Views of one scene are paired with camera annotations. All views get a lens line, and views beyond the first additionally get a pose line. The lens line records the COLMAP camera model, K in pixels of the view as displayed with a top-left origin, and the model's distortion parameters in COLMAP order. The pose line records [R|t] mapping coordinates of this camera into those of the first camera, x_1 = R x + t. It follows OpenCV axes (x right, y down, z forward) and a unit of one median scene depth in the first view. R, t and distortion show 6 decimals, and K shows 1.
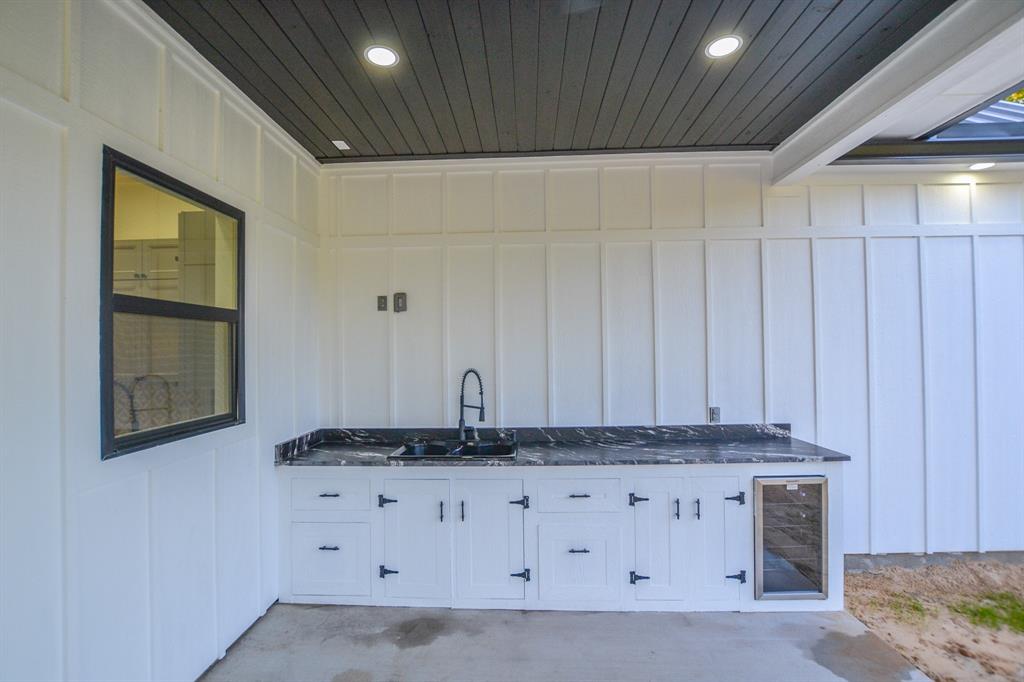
lens RADIAL K [[458.3, 0, 509.9], [0, 458.3, 341.5], [0, 0, 1]] dist [-0.035191, 0.006088]
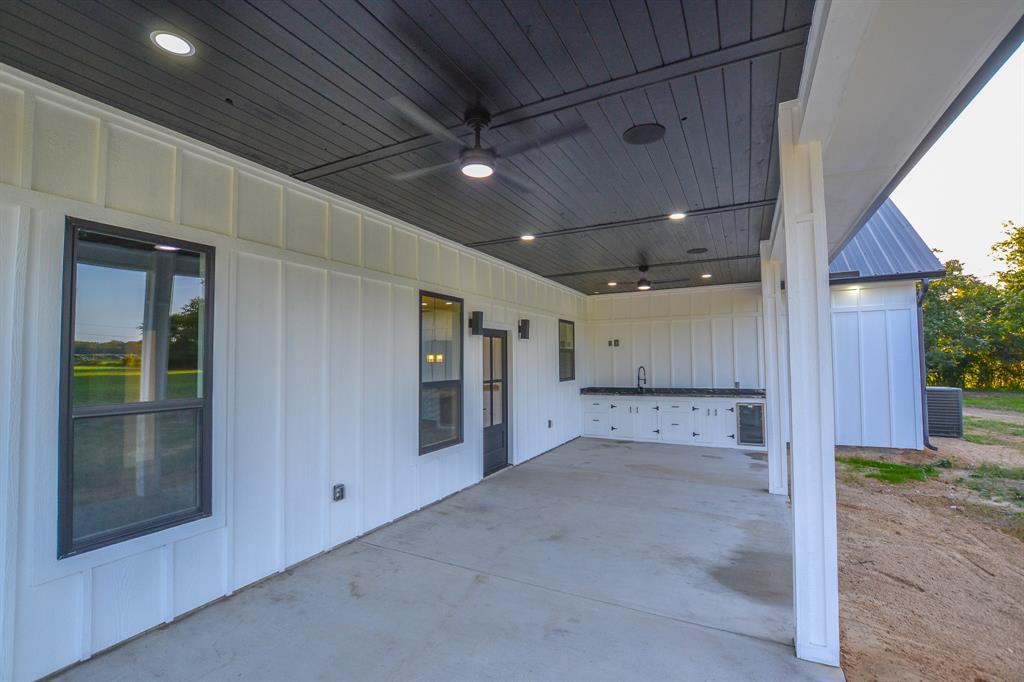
lens RADIAL K [[458.3, 0, 509.9], [0, 458.3, 341.5], [0, 0, 1]] dist [-0.035191, 0.006088]
pose [[0.903480, -0.015341, -0.428356, 0.462296], [0.004620, 0.999650, -0.026056, -0.030157], [0.428605, 0.021562, 0.903234, -2.258321]]
